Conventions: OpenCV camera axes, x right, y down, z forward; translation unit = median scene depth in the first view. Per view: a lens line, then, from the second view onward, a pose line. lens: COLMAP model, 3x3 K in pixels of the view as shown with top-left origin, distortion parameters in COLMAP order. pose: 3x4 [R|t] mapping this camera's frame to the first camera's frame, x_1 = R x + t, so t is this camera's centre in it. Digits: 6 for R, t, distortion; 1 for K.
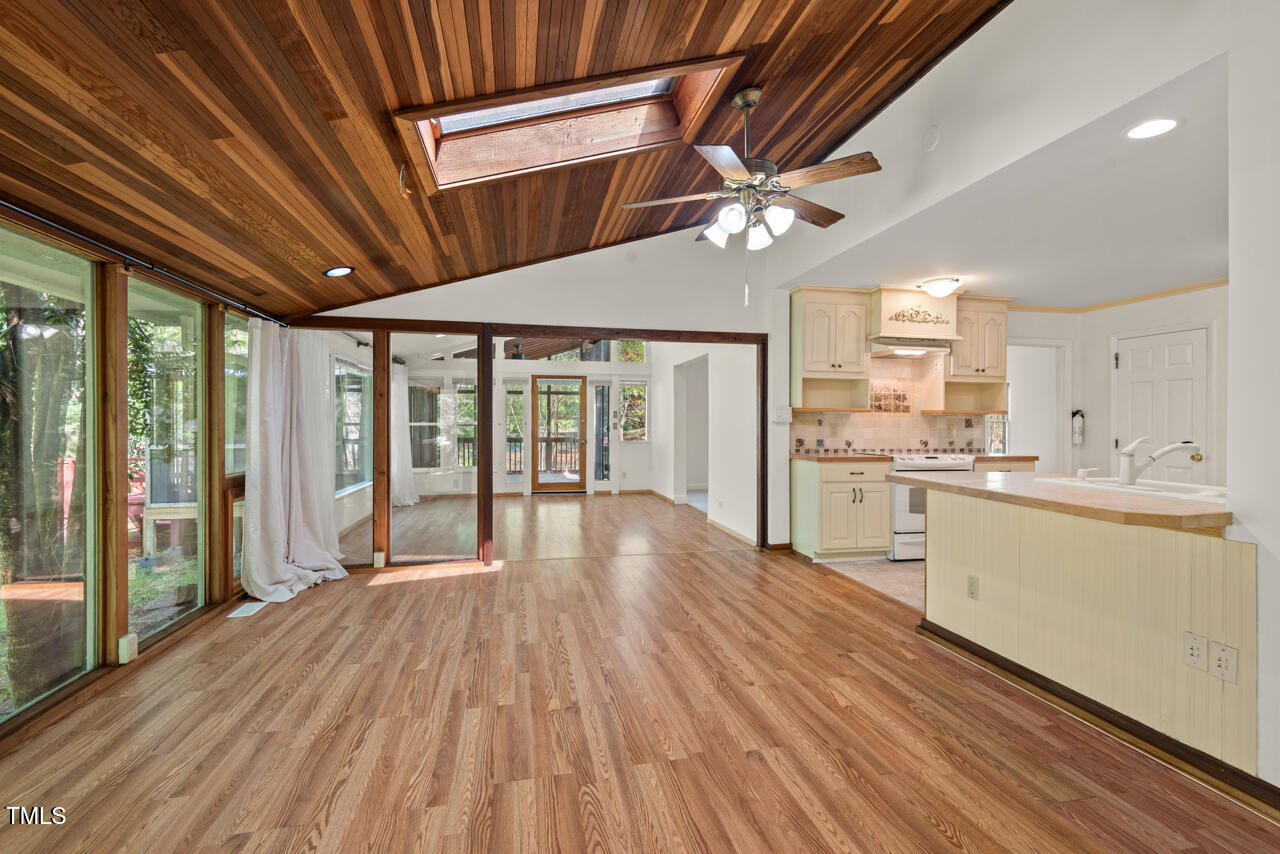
lens RADIAL K [[578.7, 0, 642.6], [0, 578.7, 418.3], [0, 0, 1]] dist [0.035103, -0.018596]
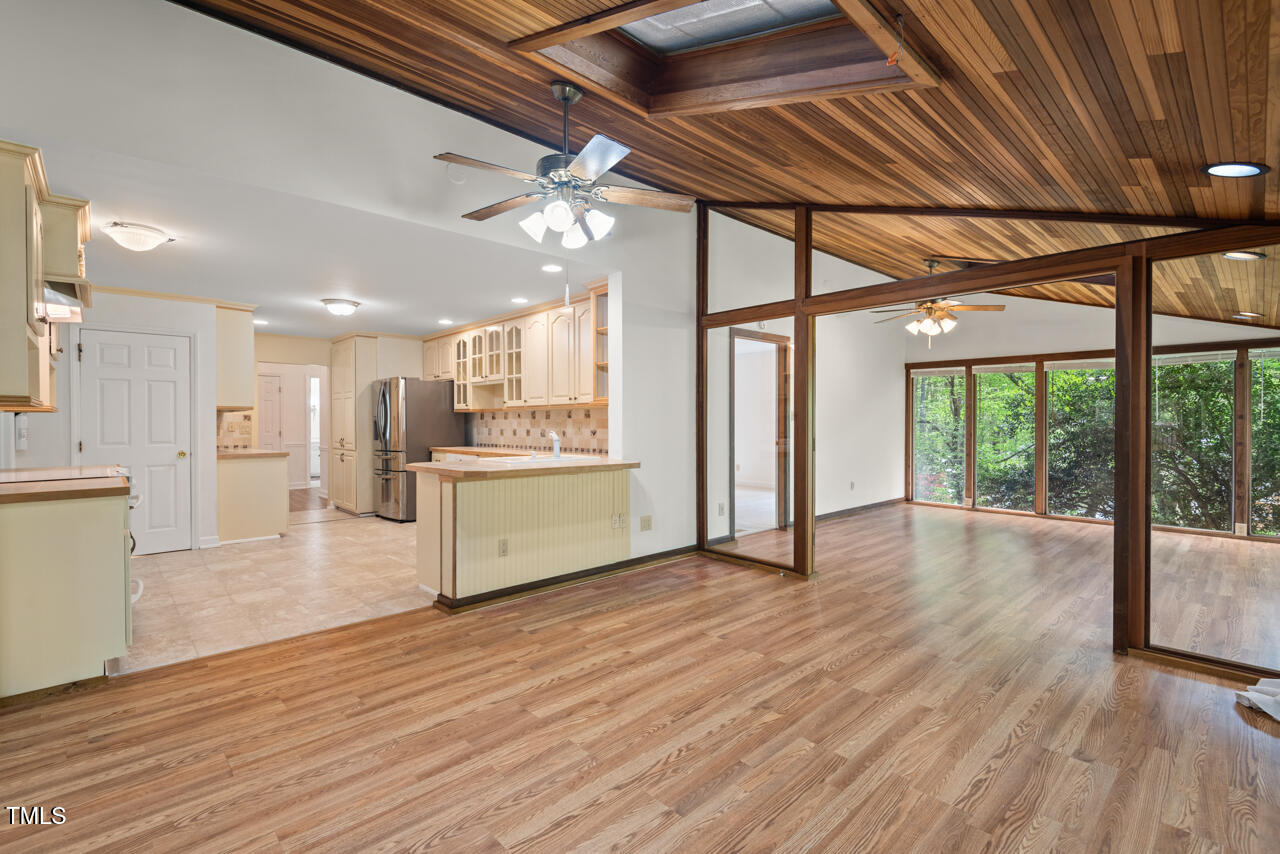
lens RADIAL K [[578.7, 0, 642.6], [0, 578.7, 418.3], [0, 0, 1]] dist [0.035103, -0.018596]
pose [[-0.517086, -0.001310, 0.855932, -0.833682], [-0.007788, 0.999965, -0.003174, -0.004281], [-0.855898, -0.008307, -0.517078, 1.611185]]
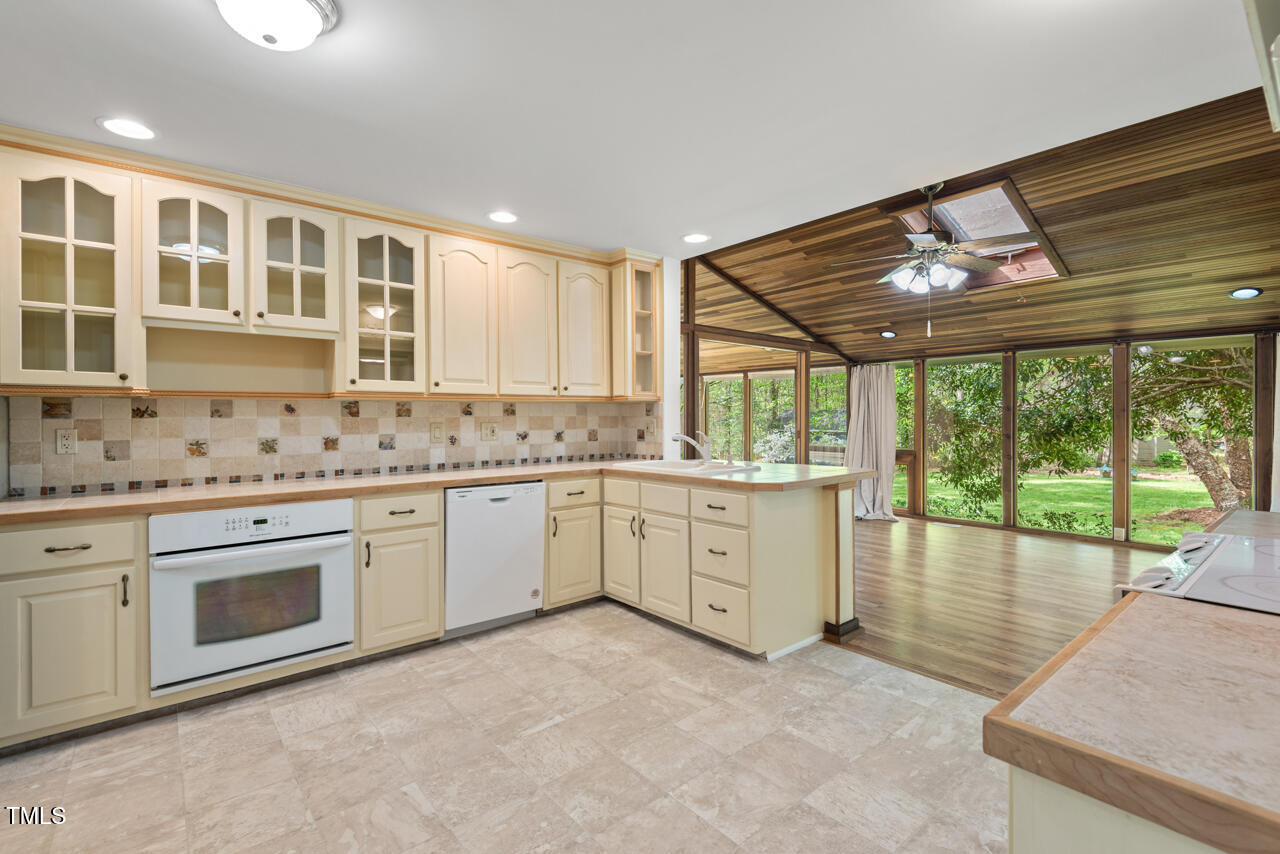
lens RADIAL K [[578.7, 0, 642.6], [0, 578.7, 418.3], [0, 0, 1]] dist [0.035103, -0.018596]
pose [[-0.883587, -0.003285, -0.468256, 1.637418], [-0.002085, 0.999993, -0.003080, 0.001213], [0.468263, -0.001745, -0.883588, 2.184638]]
